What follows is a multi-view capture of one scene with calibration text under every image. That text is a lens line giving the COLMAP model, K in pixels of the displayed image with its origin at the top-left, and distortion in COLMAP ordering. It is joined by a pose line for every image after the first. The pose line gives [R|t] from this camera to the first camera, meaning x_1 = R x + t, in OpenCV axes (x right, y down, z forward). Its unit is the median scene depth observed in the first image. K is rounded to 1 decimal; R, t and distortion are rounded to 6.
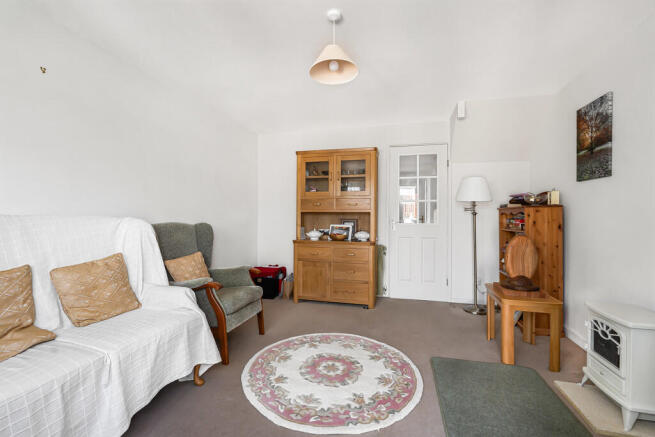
lens RADIAL K [[308.2, 0, 327.5], [0, 308.2, 218.5], [0, 0, 1]] dist [0.036942, -0.000364]
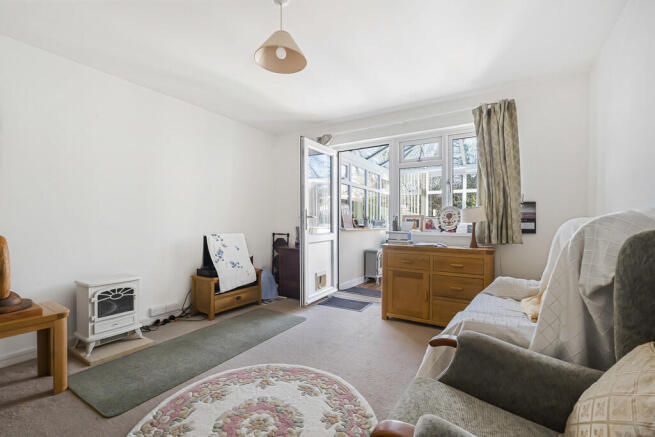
lens RADIAL K [[281.3, 0, 327.5], [0, 281.3, 218.5], [0, 0, 1]] dist [0.011018, 0.000195]
pose [[-0.957759, -0.000167, 0.287573, -0.364475], [0.002271, 0.999964, 0.008144, 0.005369], [-0.287564, 0.008454, -0.957724, 1.754769]]
